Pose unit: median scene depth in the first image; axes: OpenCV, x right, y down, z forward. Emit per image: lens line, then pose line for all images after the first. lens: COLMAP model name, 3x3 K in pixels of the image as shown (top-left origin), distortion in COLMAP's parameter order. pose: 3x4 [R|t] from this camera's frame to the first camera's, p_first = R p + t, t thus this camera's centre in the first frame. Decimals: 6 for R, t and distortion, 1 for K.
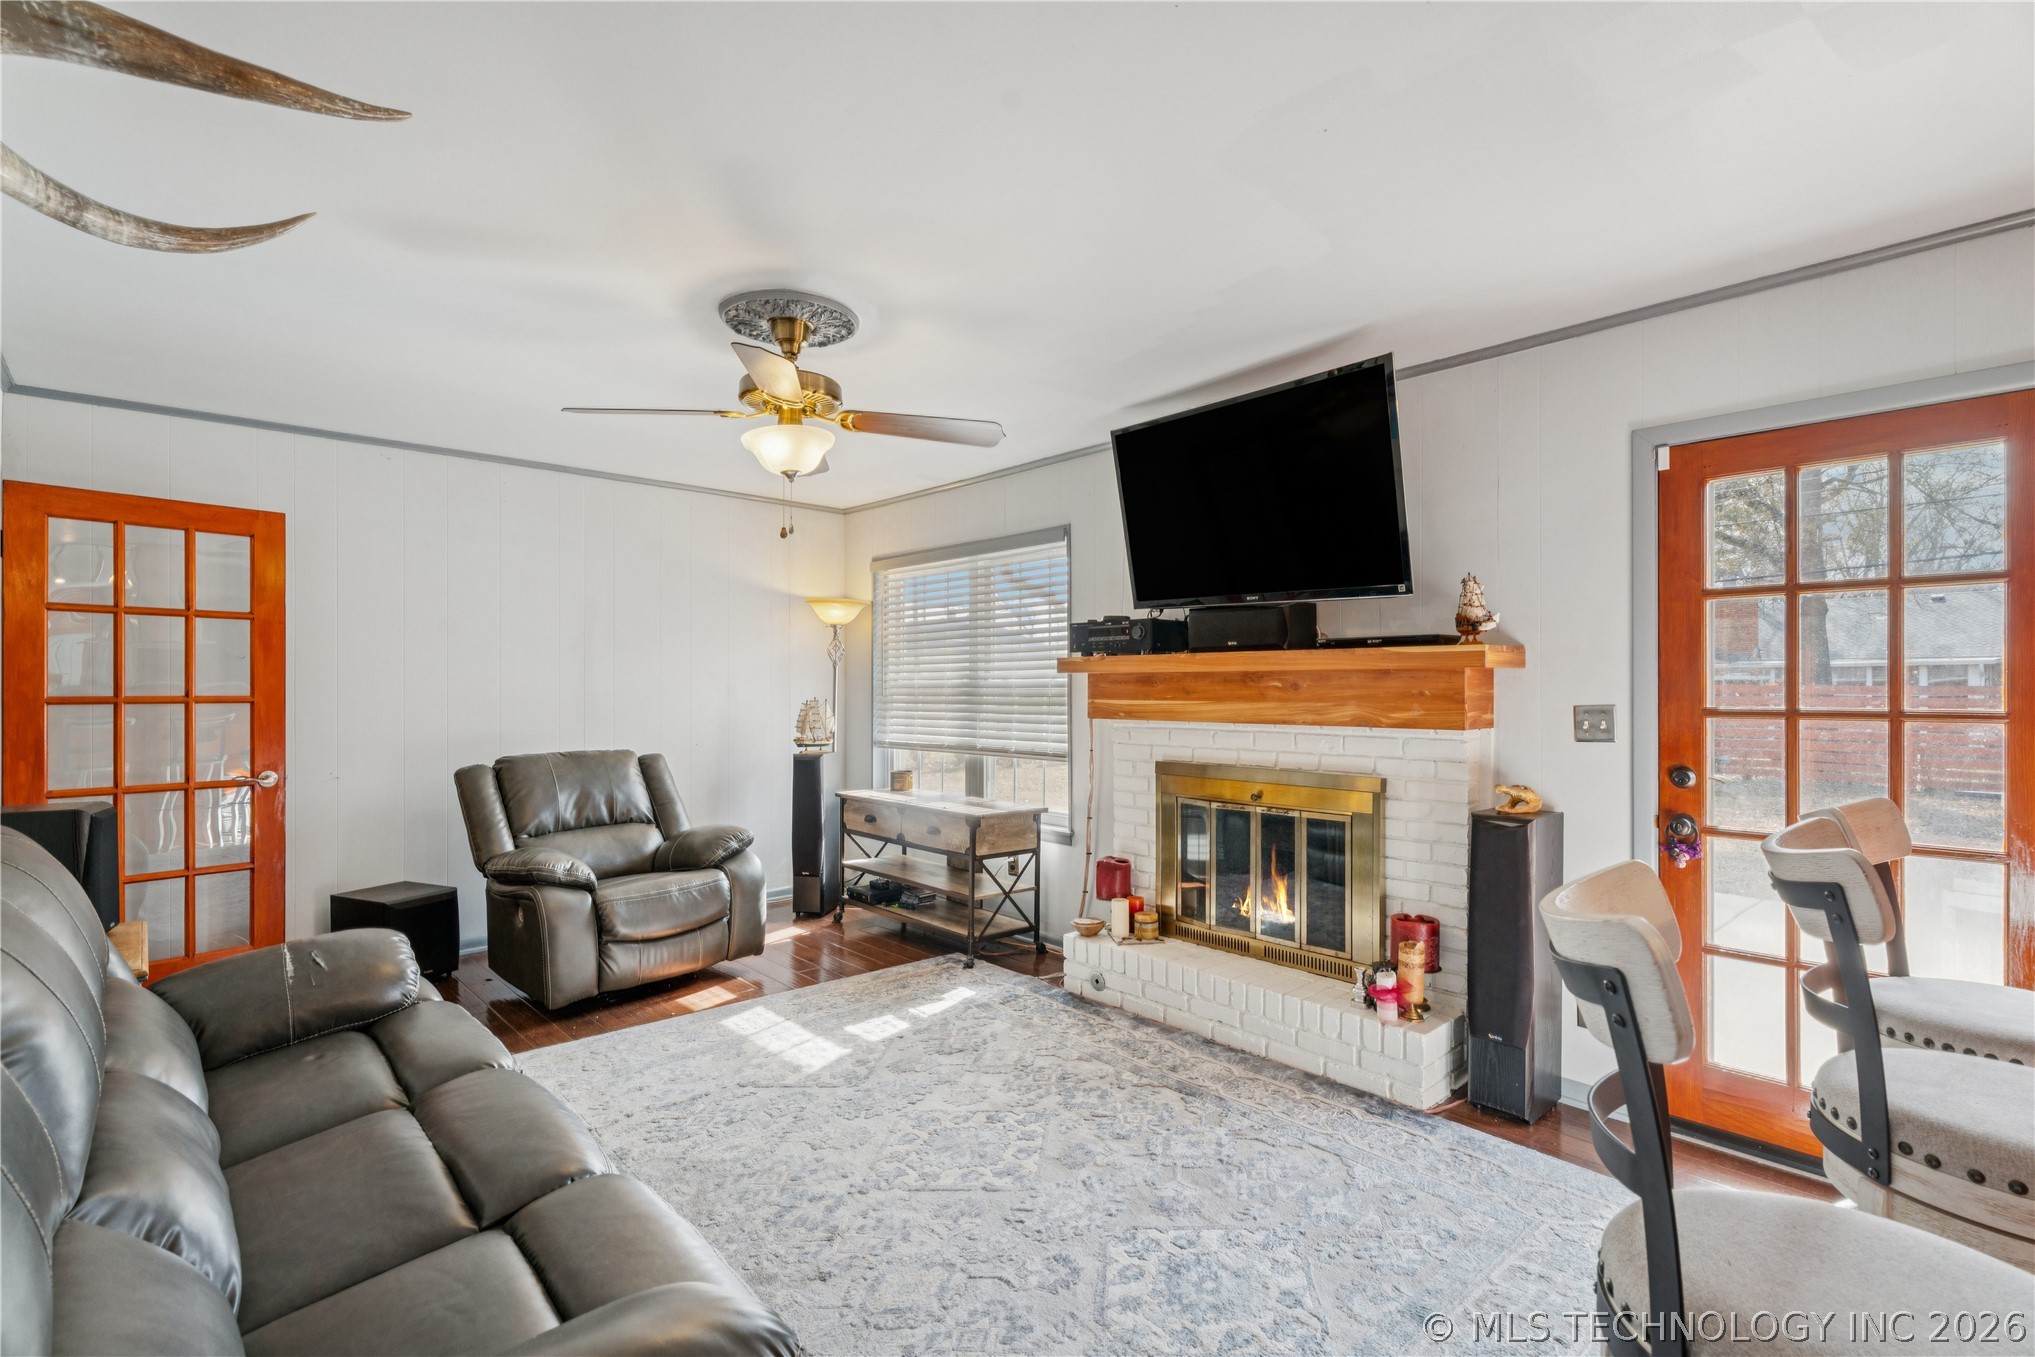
lens RADIAL K [[926.9, 0, 1016.1], [0, 926.9, 687.7], [0, 0, 1]] dist [-0.000939, -0.000224]
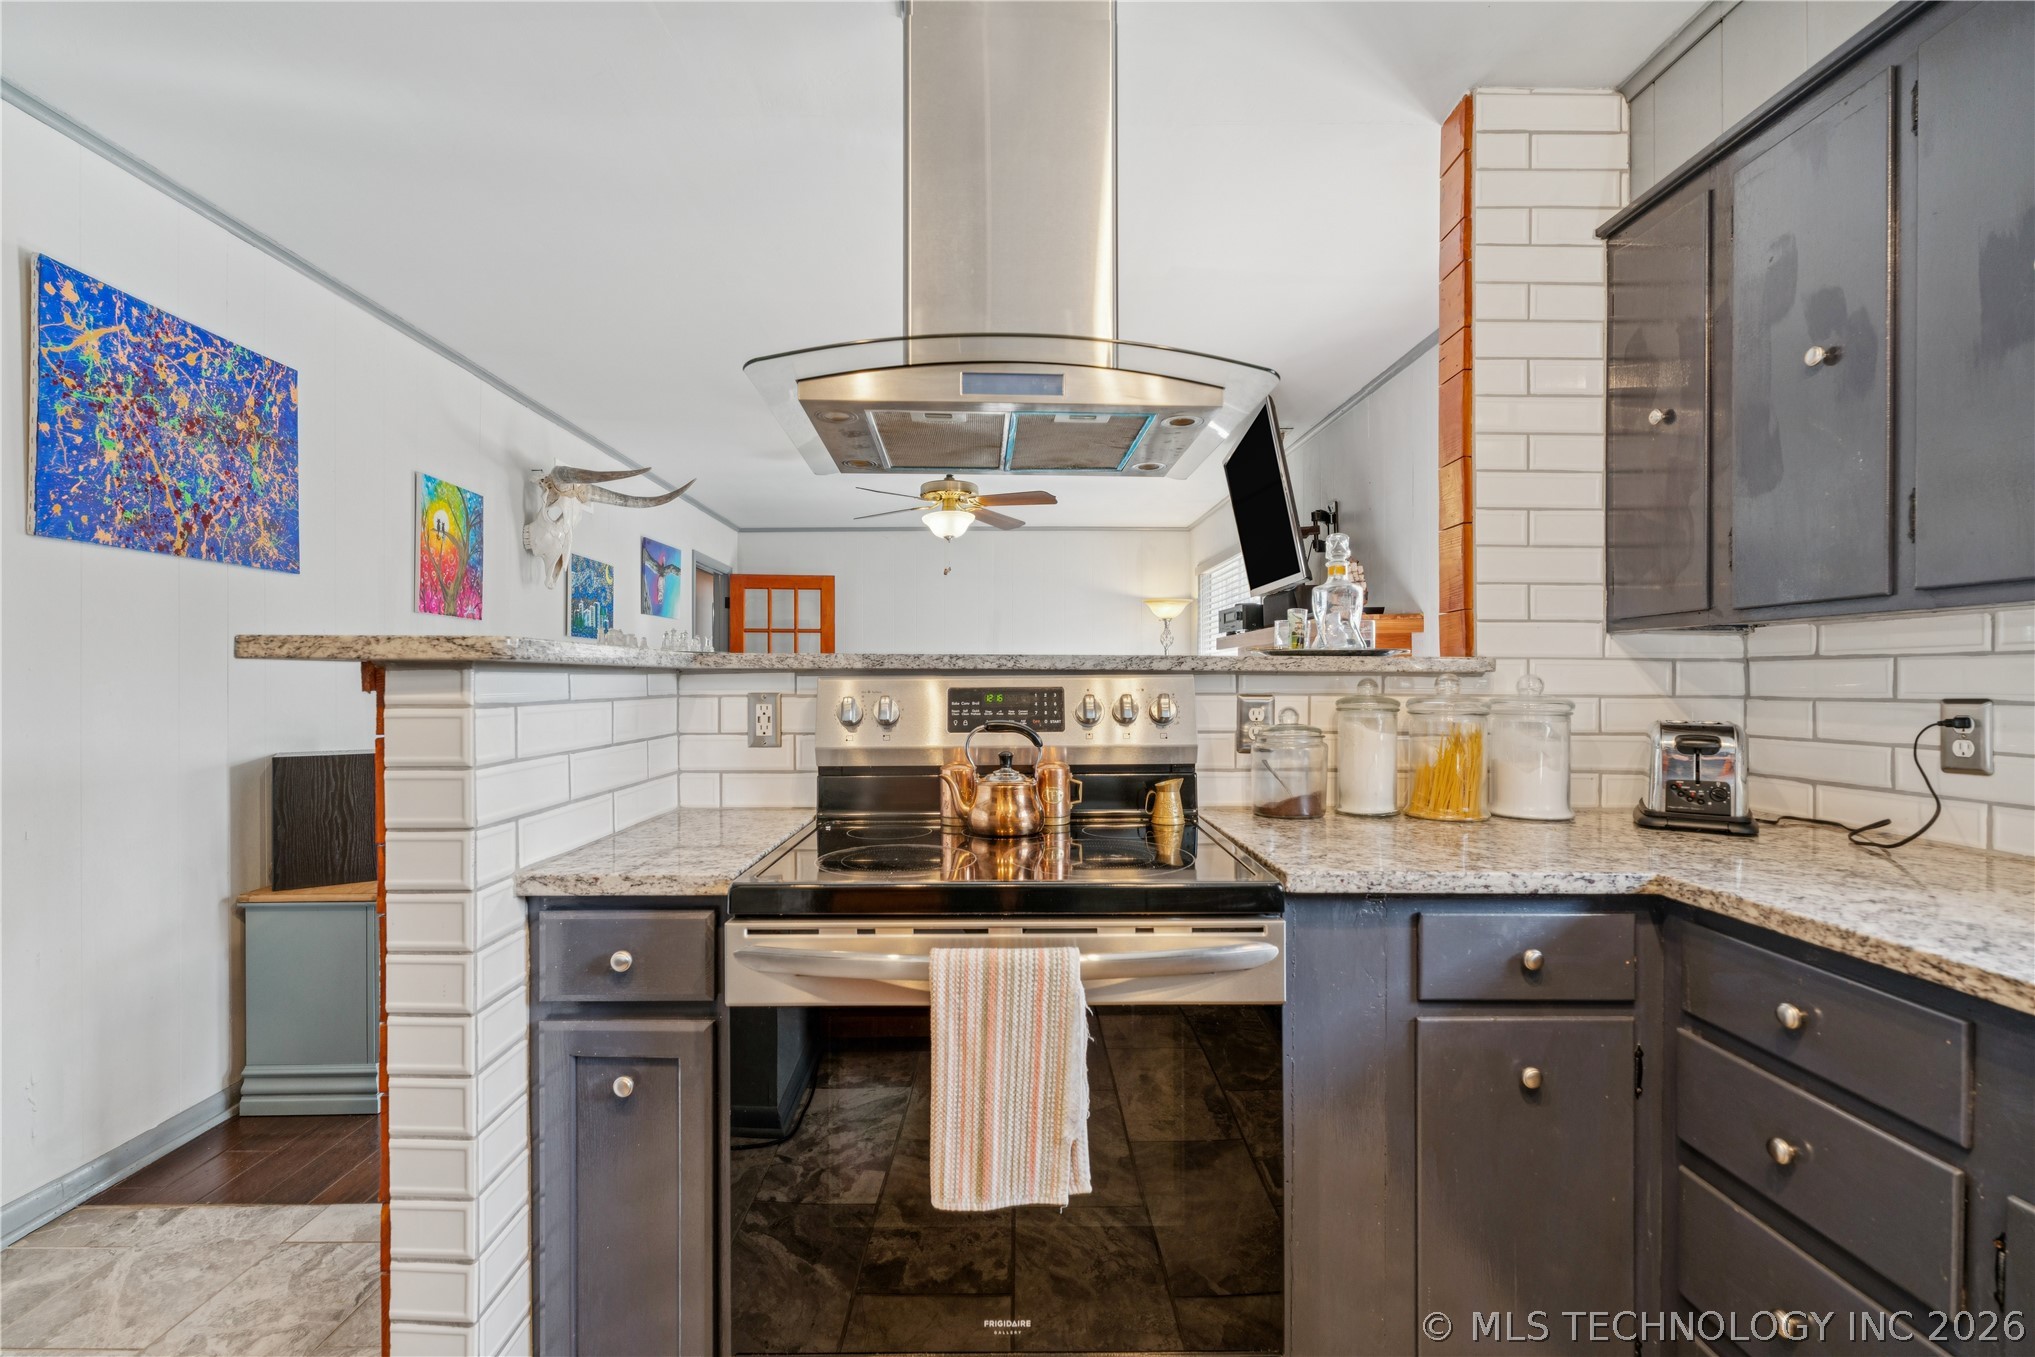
lens RADIAL K [[926.9, 0, 1014.7], [0, 926.9, 685.3], [0, 0, 1]] dist [-0.000939, -0.000224]
pose [[0.752177, -0.003062, -0.658954, 0.748926], [0.004577, 0.999989, 0.000578, 0.035453], [0.658945, -0.003451, 0.752183, -0.175309]]
